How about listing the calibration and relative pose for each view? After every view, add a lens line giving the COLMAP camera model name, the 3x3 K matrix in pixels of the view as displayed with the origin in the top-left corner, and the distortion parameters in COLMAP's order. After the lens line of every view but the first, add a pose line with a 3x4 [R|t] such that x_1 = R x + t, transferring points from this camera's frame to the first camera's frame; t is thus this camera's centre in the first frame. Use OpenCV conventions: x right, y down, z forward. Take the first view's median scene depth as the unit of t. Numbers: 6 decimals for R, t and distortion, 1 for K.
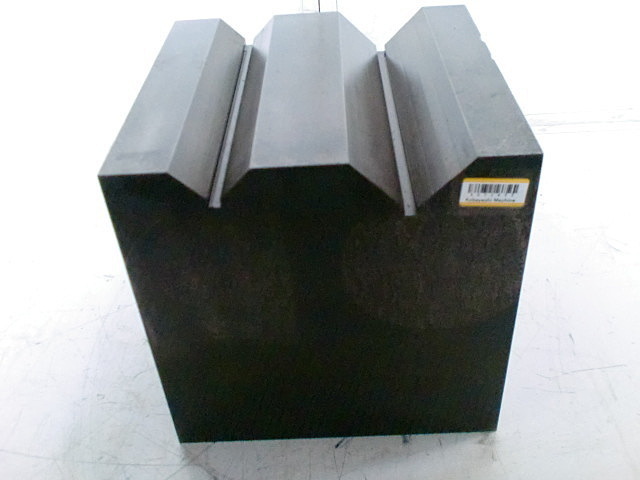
lens RADIAL K [[646.1, 0, 320.0], [0, 646.1, 240.0], [0, 0, 1]] dist [0.059778, -0.208133]
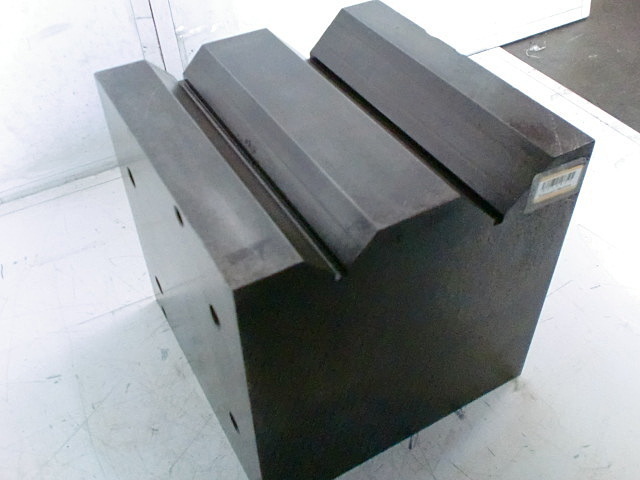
lens RADIAL K [[646.1, 0, 320.0], [0, 646.1, 240.0], [0, 0, 1]] dist [0.059778, -0.208133]
pose [[0.870024, -0.307544, 0.385324, -0.528529], [0.278282, 0.951509, 0.131107, -0.233047], [-0.406960, -0.006837, 0.913420, 0.144602]]
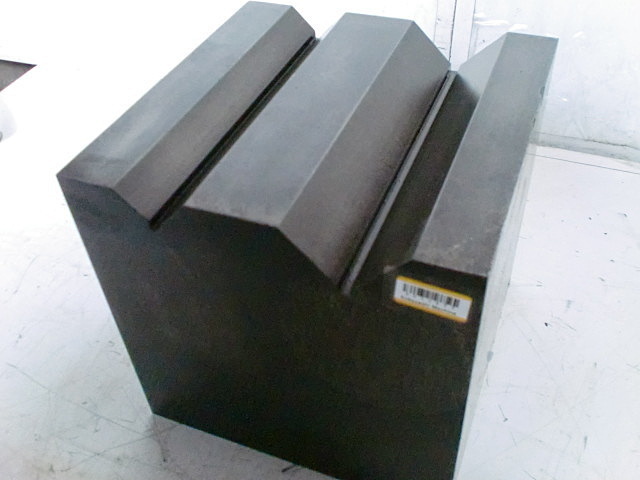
lens RADIAL K [[646.1, 0, 320.0], [0, 646.1, 240.0], [0, 0, 1]] dist [0.059778, -0.208133]
pose [[0.927842, 0.262063, -0.265390, 0.328196], [-0.231107, 0.962451, 0.142402, -0.231528], [0.292743, -0.070793, 0.953567, 0.127074]]
